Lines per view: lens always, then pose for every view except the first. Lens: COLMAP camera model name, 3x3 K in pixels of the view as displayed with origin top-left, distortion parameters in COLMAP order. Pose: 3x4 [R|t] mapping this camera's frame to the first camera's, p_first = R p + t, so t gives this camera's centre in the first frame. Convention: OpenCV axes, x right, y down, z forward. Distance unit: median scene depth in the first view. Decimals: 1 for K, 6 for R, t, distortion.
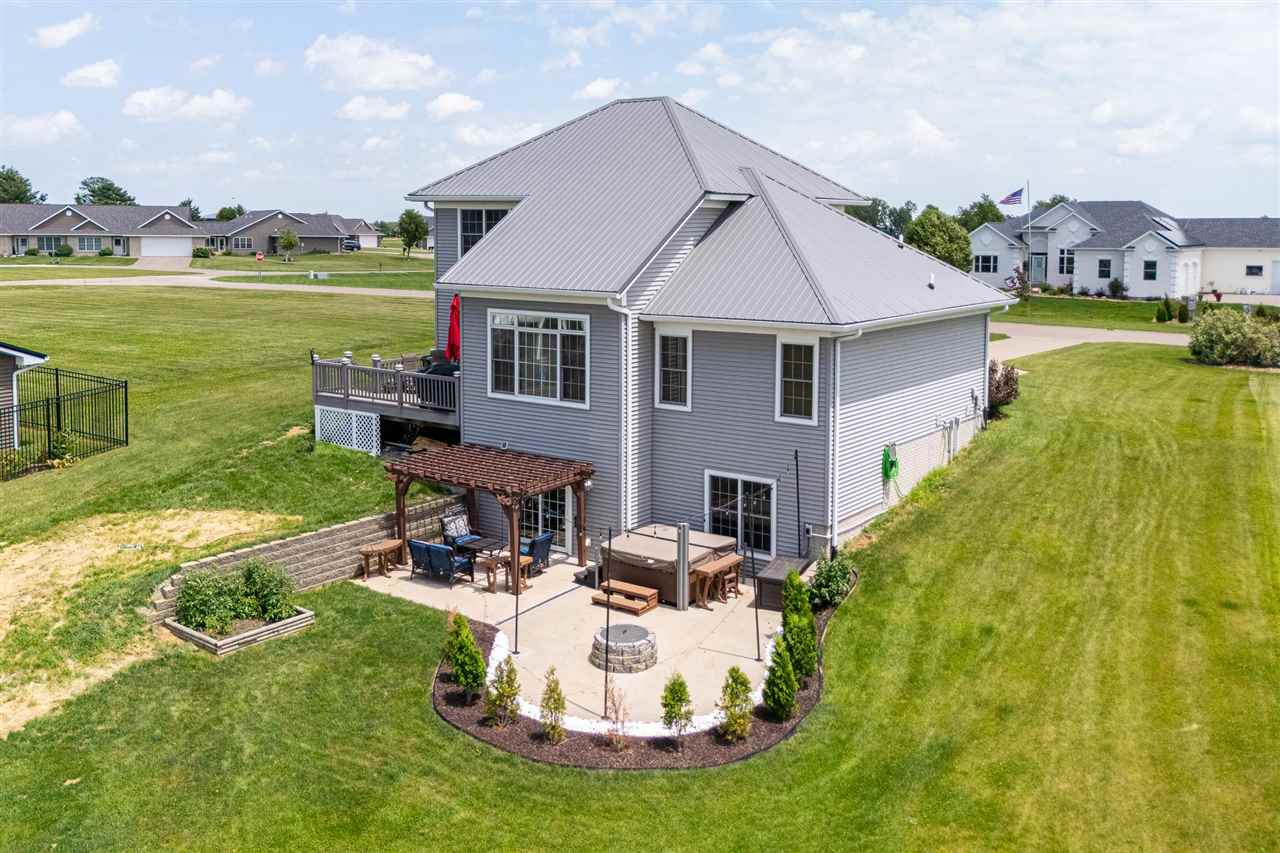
lens RADIAL K [[1133.4, 0, 645.5], [0, 1133.4, 339.9], [0, 0, 1]] dist [0.037961, -0.011248]
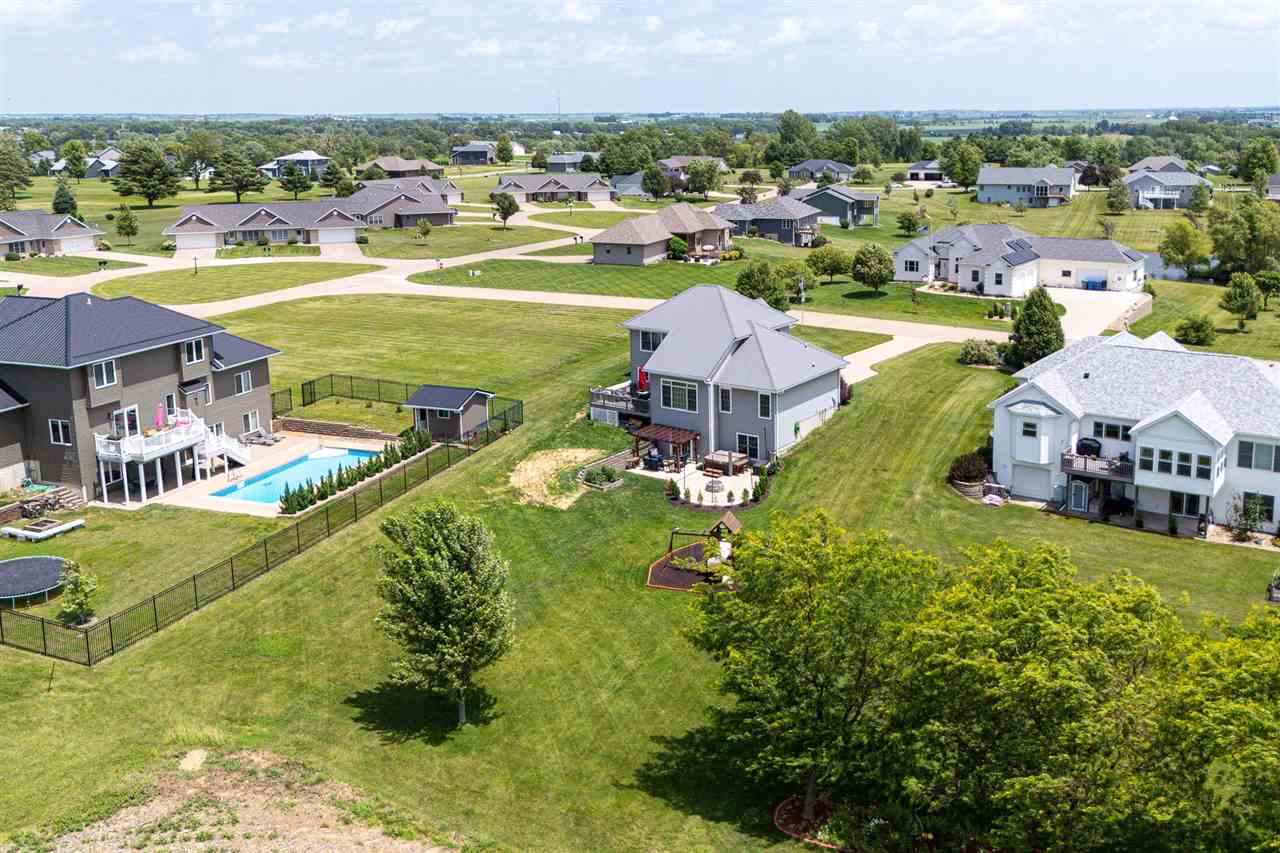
lens RADIAL K [[1090.3, 0, 640.0], [0, 1090.3, 426.5], [0, 0, 1]] dist [0.084066, -0.105890]
pose [[0.998865, -0.029384, -0.037485, -0.100103], [0.035361, 0.984756, 0.170311, -0.424656], [0.031909, -0.171443, 0.984677, -1.967037]]
